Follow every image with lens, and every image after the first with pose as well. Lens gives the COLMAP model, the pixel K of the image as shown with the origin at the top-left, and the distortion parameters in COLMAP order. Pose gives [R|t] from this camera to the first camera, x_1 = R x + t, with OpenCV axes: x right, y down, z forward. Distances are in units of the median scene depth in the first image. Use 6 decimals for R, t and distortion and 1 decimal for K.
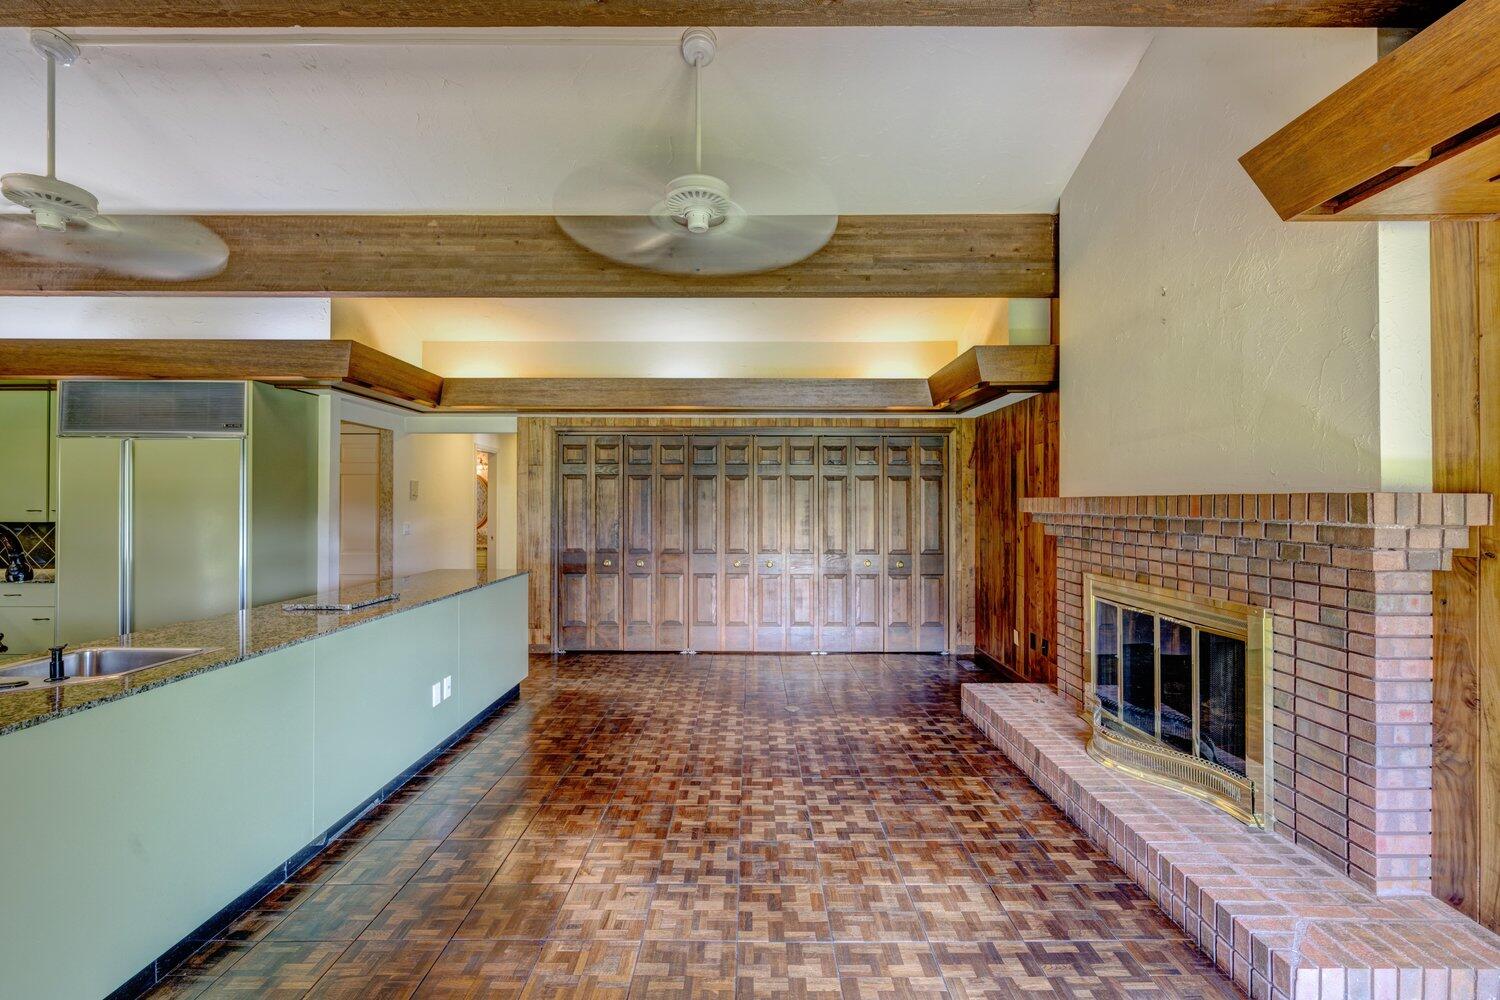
lens RADIAL K [[639.1, 0, 747.0], [0, 639.1, 502.1], [0, 0, 1]] dist [-0.003609, -0.000006]
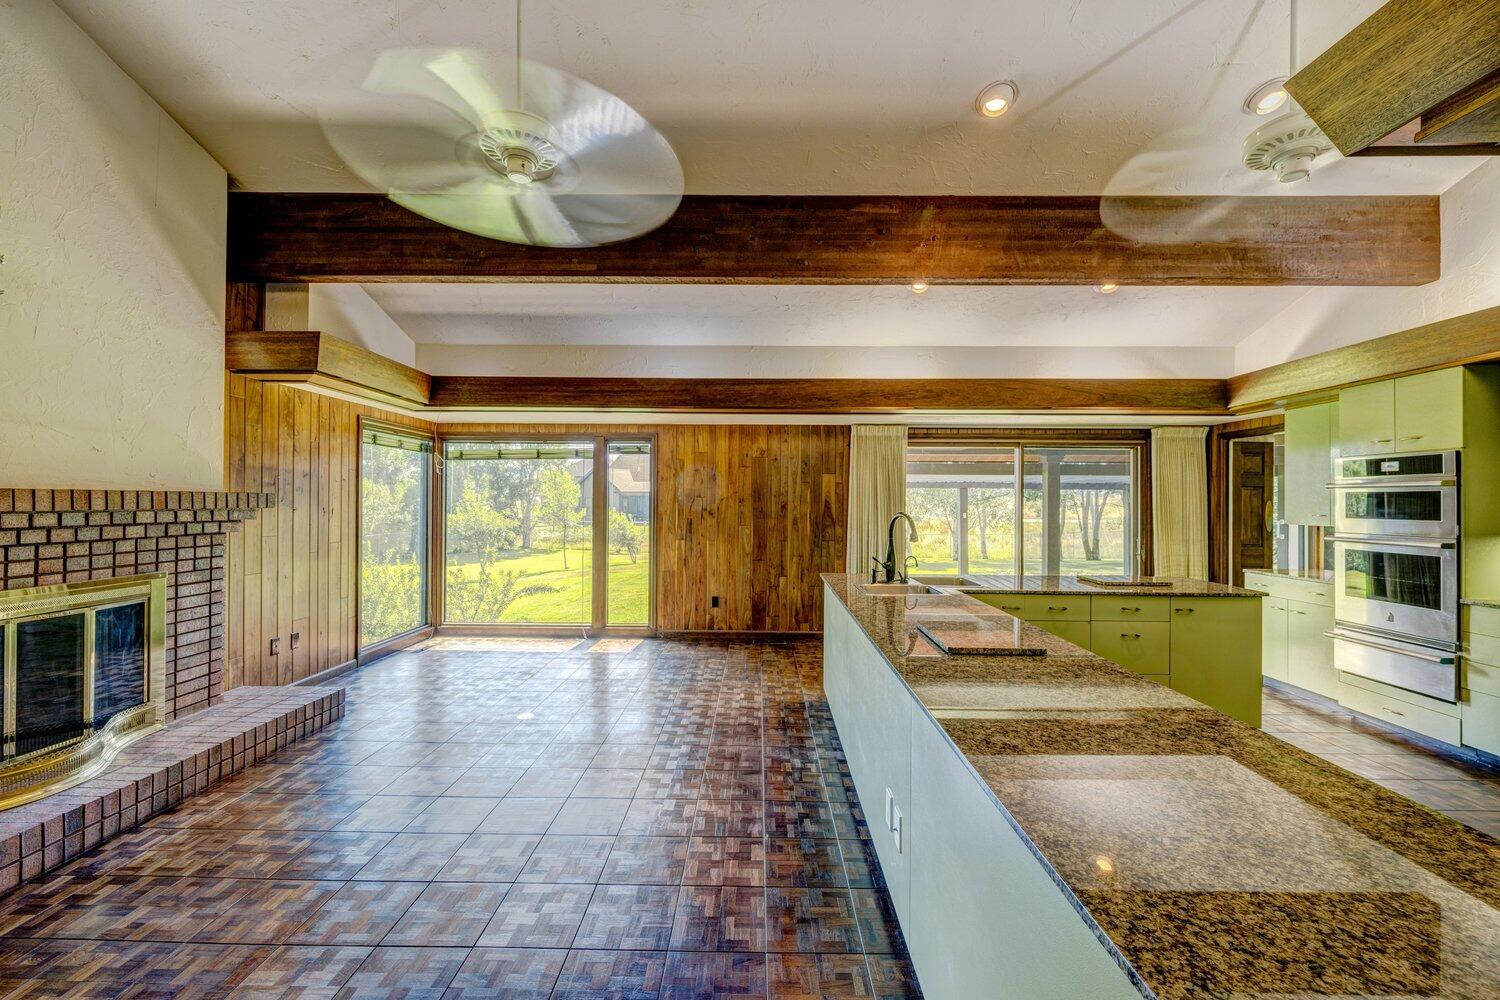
lens RADIAL K [[587.5, 0, 755.1], [0, 587.5, 502.1], [0, 0, 1]] dist [0.000165, 0.000149]
pose [[-0.999961, -0.007457, -0.004694, -0.283853], [-0.007458, 0.999972, 0.000188, 0.000633], [0.004692, 0.000223, -0.999989, 1.303374]]
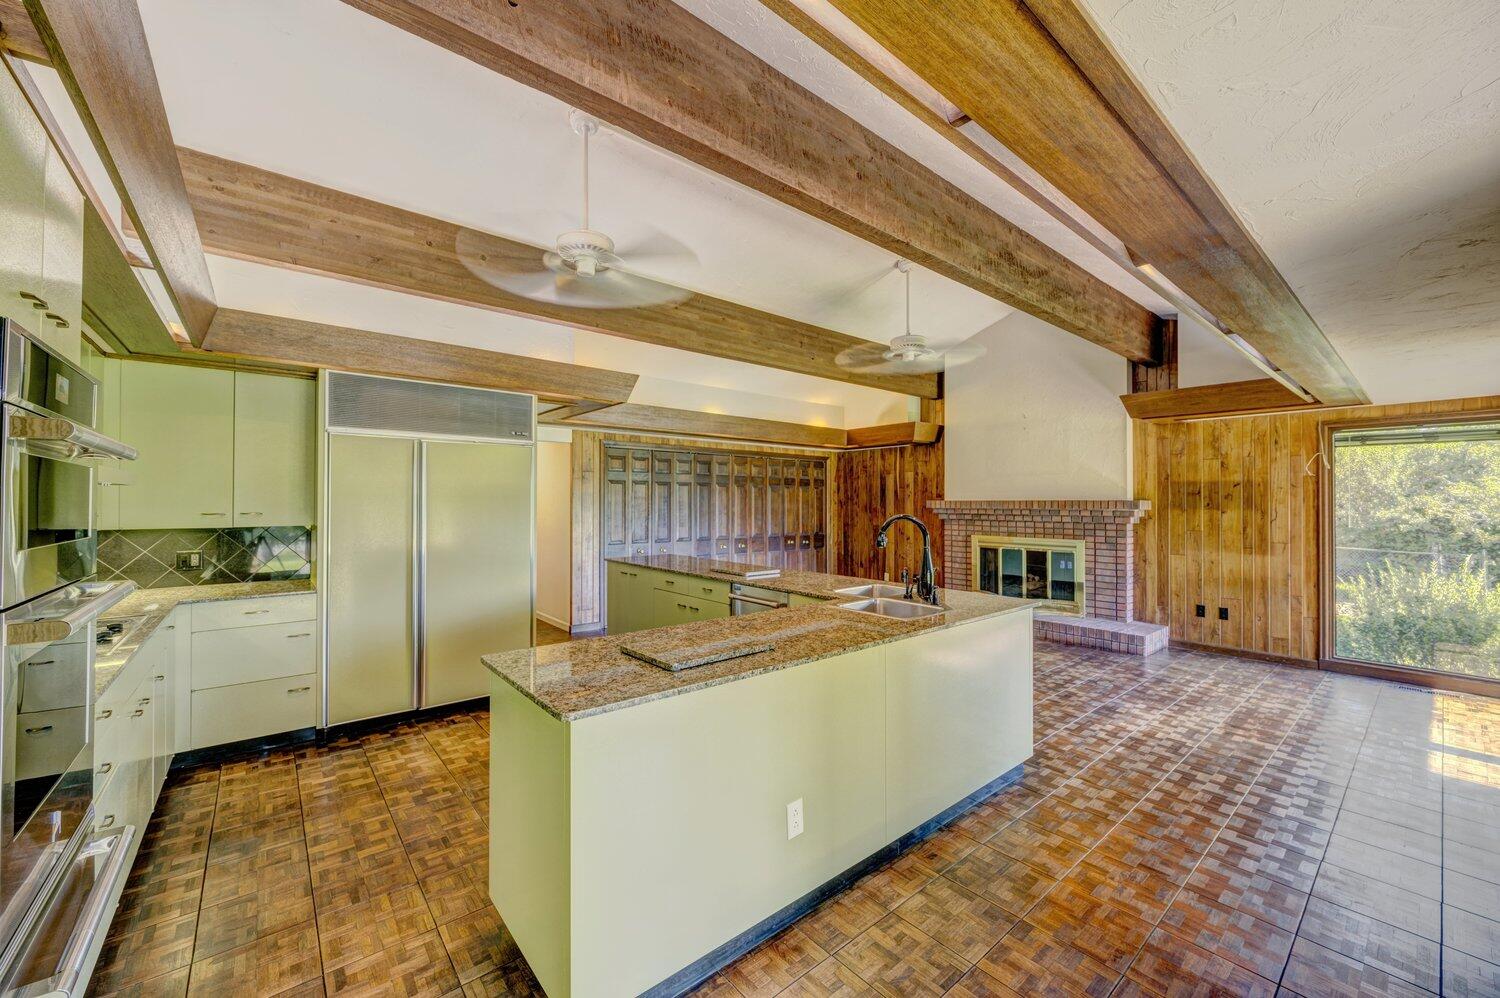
lens RADIAL K [[588.4, 0, 745.2], [0, 588.4, 501.9], [0, 0, 1]] dist [-0.002171, -0.000290]
pose [[0.766780, 0.000115, 0.641910, -1.153412], [-0.000728, 0.999999, 0.000690, -0.003315], [-0.641909, -0.000996, 0.766780, -0.028173]]
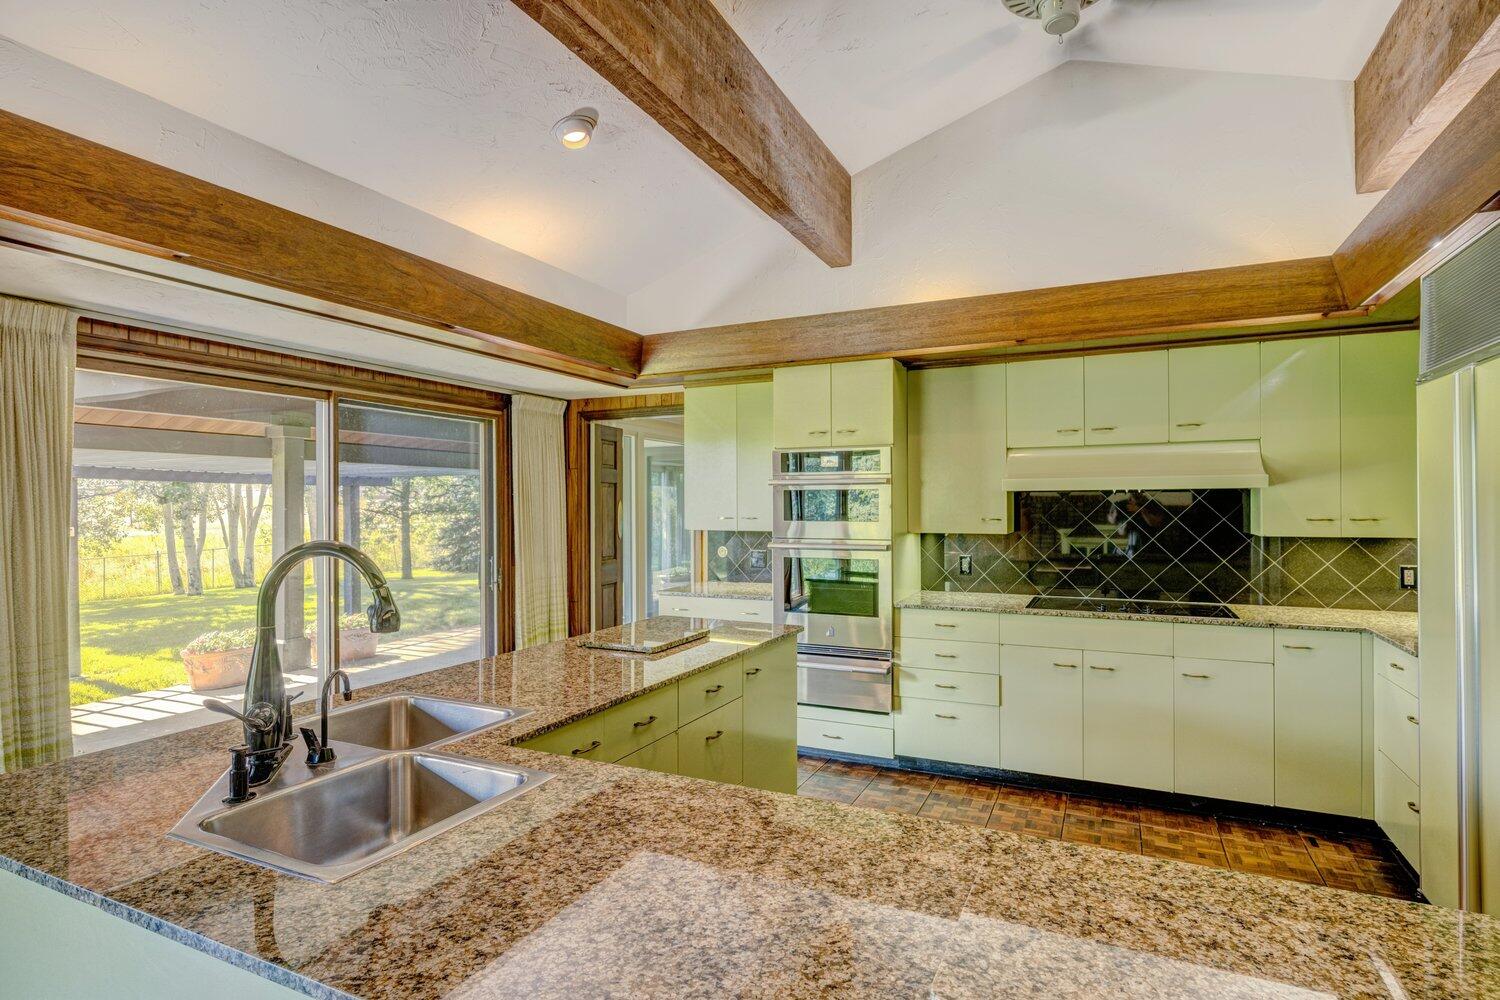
lens RADIAL K [[778.1, 0, 748.1], [0, 778.1, 500.8], [0, 0, 1]] dist [0.001276, -0.000671]
pose [[-0.419601, -0.004400, -0.907698, -0.256307], [0.003423, 0.999973, -0.006429, -0.000743], [0.907702, -0.005805, -0.419575, 0.764599]]
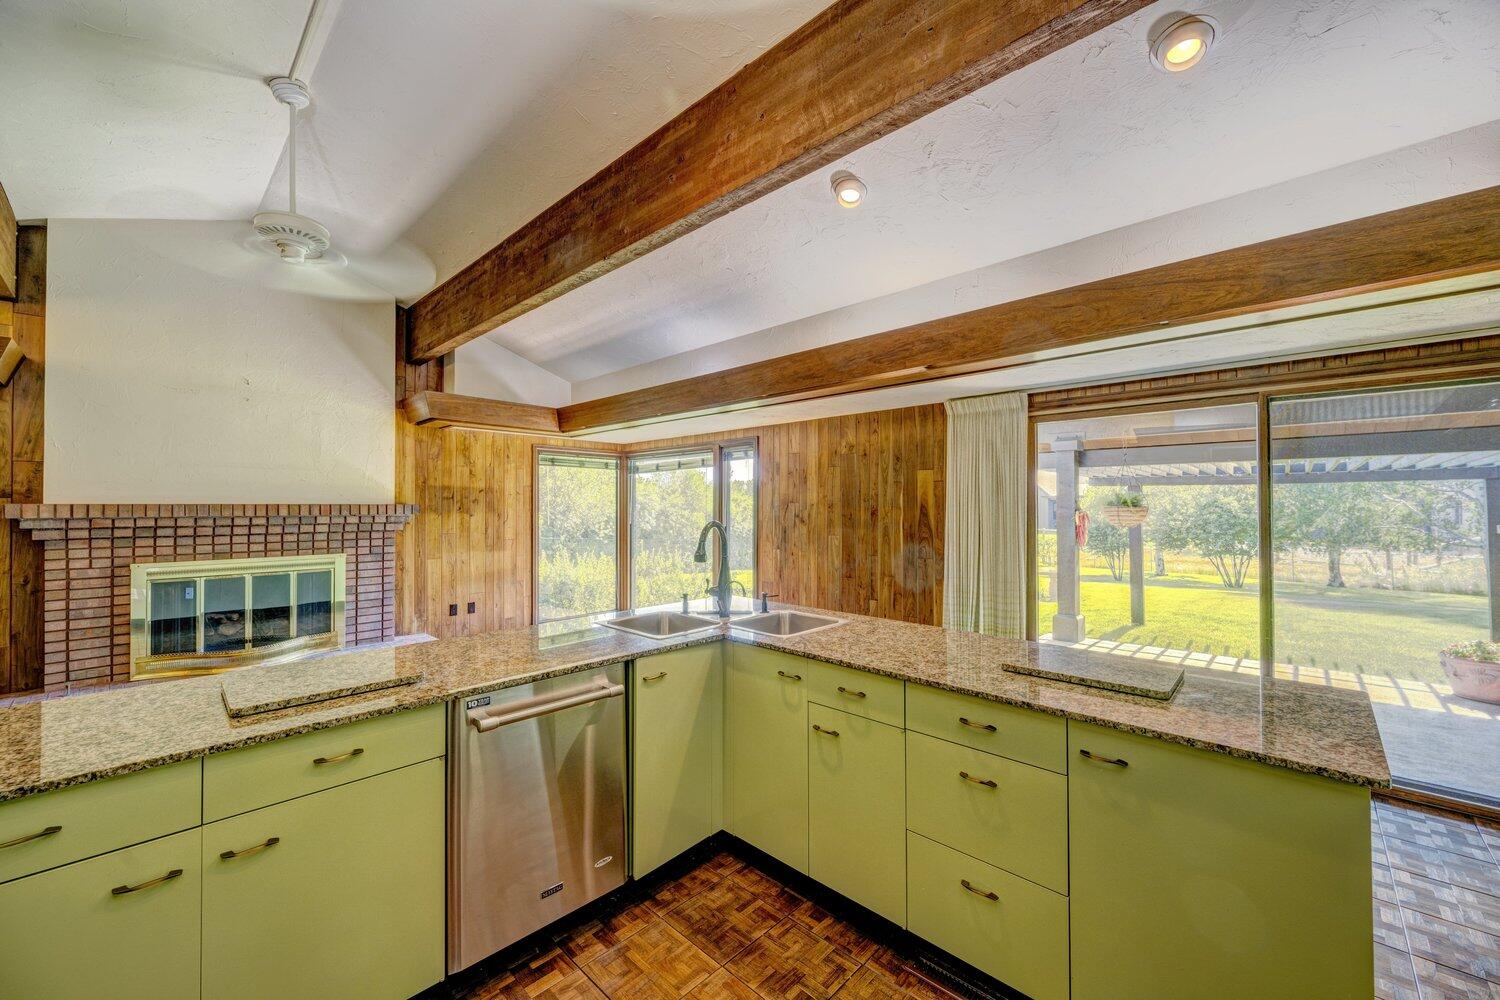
lens RADIAL K [[587.5, 0, 752.3], [0, 587.5, 500.0], [0, 0, 1]] dist [0.000165, 0.000149]
pose [[-0.732189, 0.008569, 0.681048, -0.980751], [0.001140, 0.999935, -0.011356, -0.001146], [-0.681101, -0.007538, -0.732151, 0.875264]]
